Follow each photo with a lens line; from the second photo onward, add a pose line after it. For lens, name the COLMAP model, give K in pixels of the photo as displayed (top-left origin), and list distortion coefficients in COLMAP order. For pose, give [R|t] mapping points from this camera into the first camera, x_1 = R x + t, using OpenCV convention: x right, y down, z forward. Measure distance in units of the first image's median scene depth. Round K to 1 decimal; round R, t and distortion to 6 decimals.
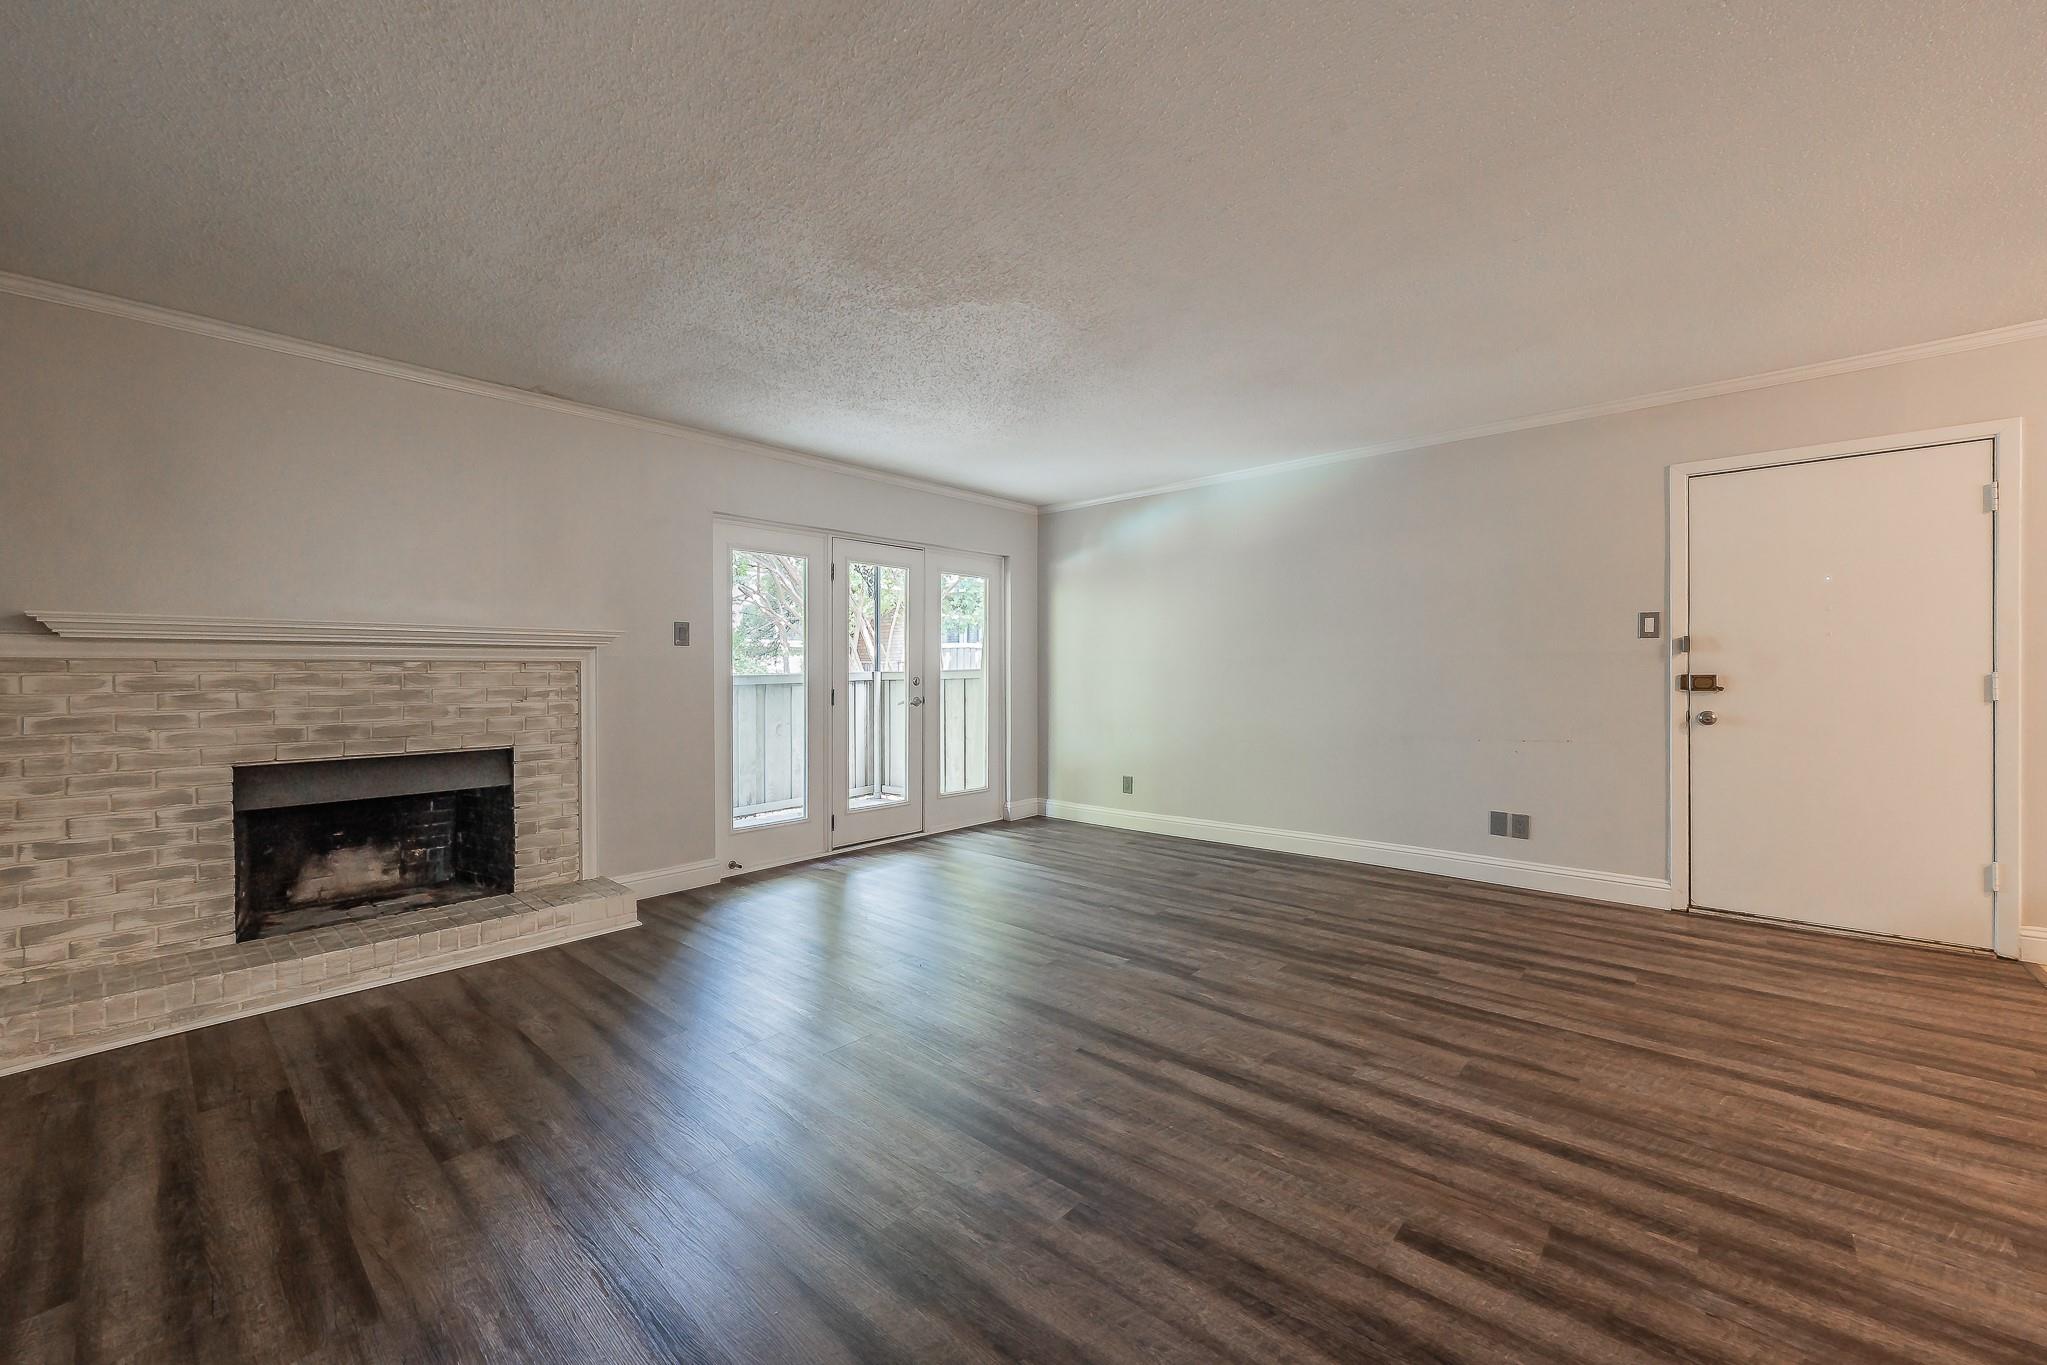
lens RADIAL K [[803.6, 0, 993.9], [0, 803.6, 675.6], [0, 0, 1]] dist [-0.003662, 0.002607]
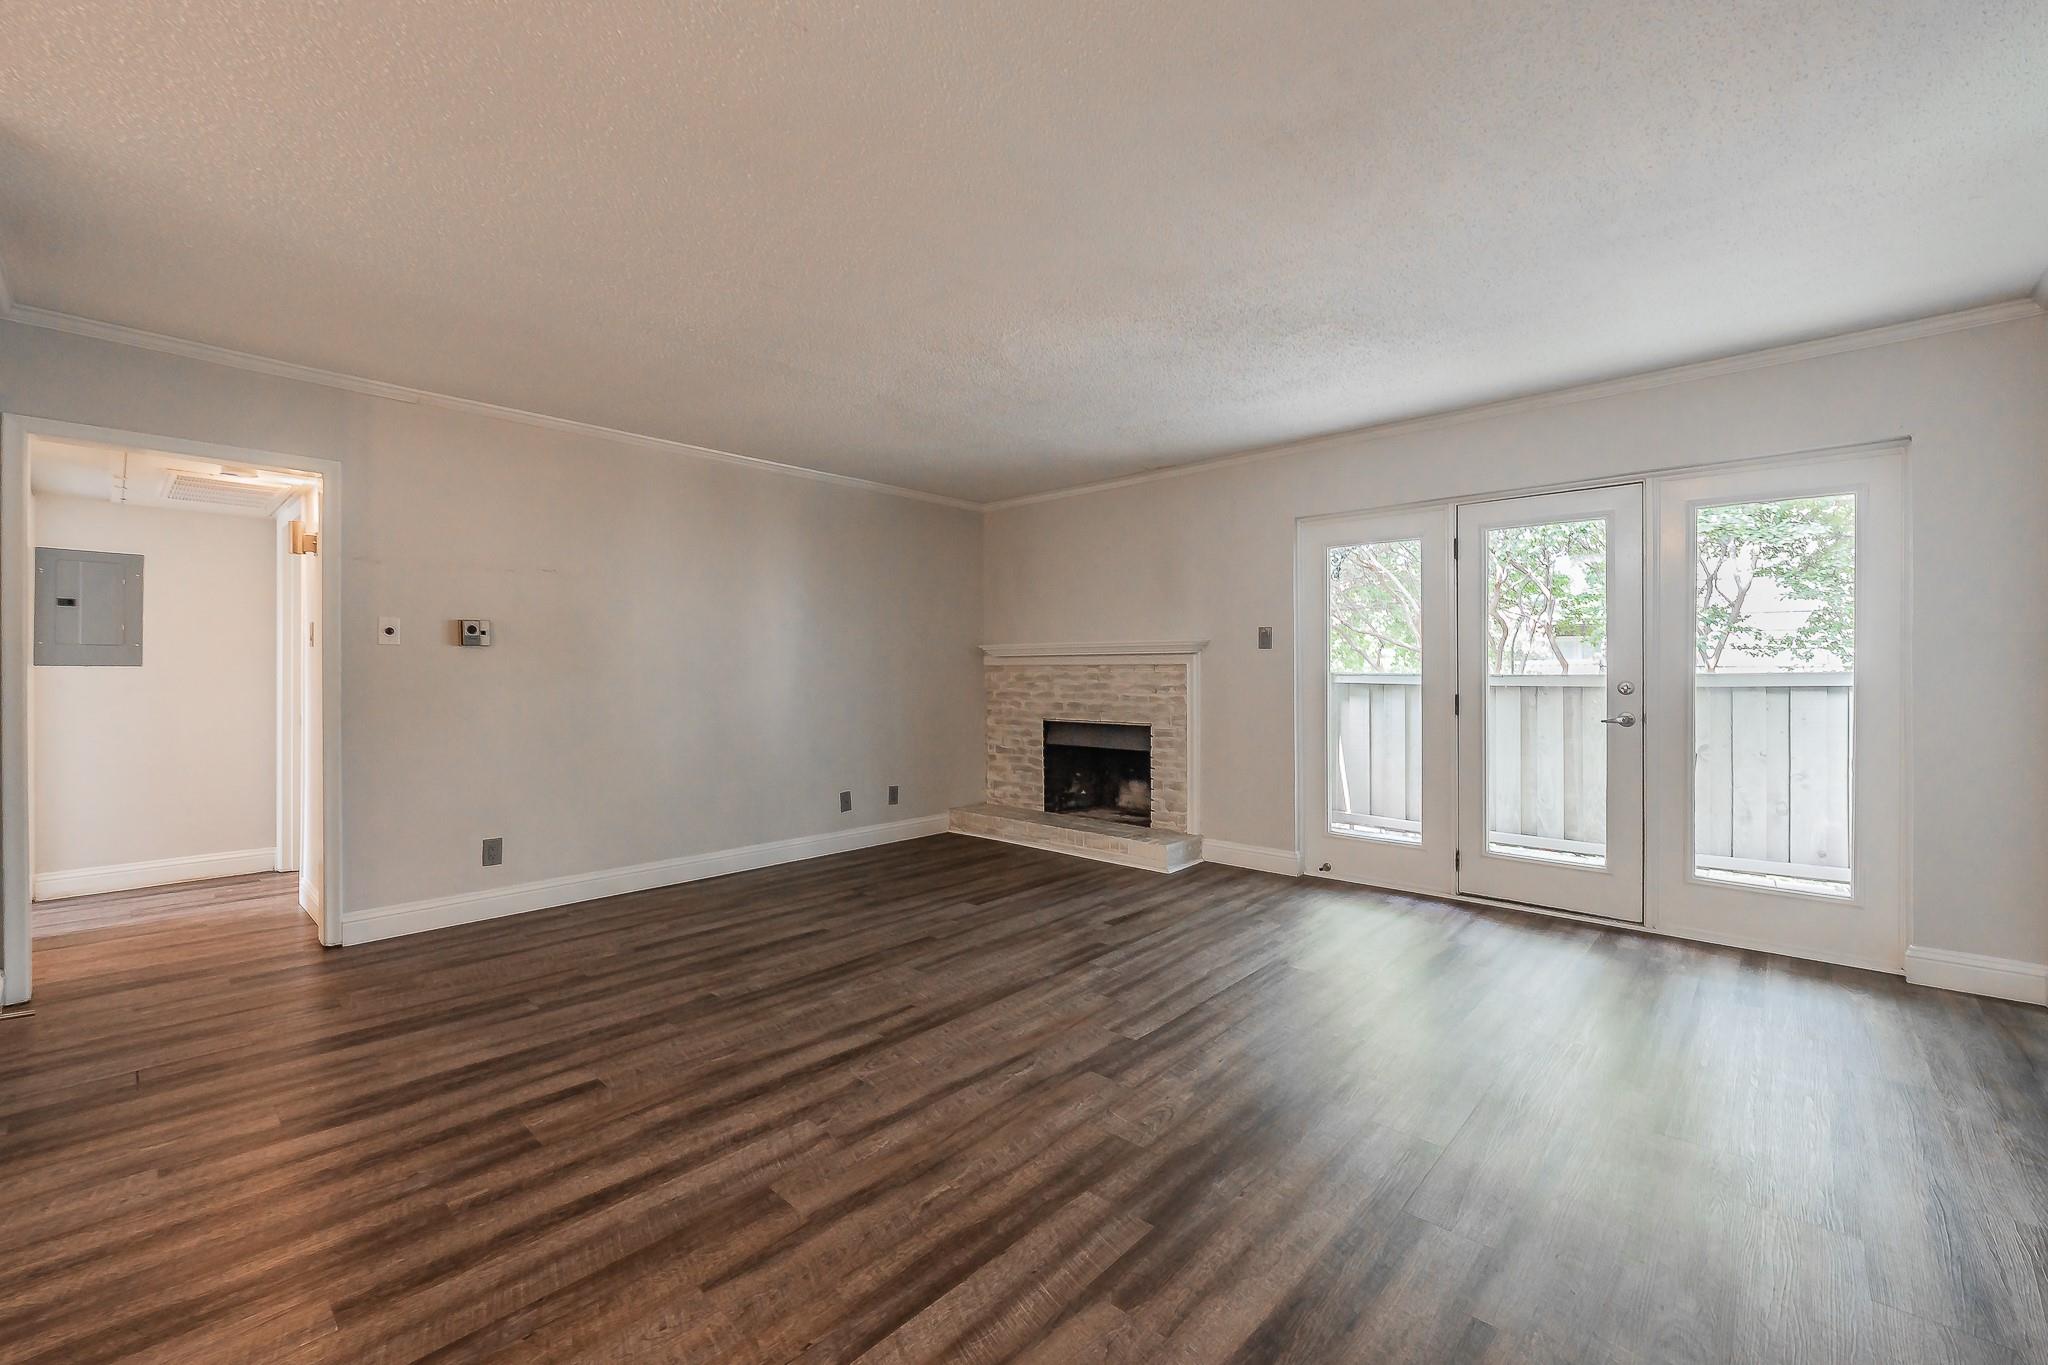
lens RADIAL K [[804.0, 0, 994.4], [0, 804.0, 675.6], [0, 0, 1]] dist [-0.003662, 0.002607]
pose [[-0.001479, 0.014154, -0.999899, 1.055907], [-0.000475, 0.999900, 0.014155, -0.023741], [0.999999, 0.000496, -0.001472, 0.937727]]
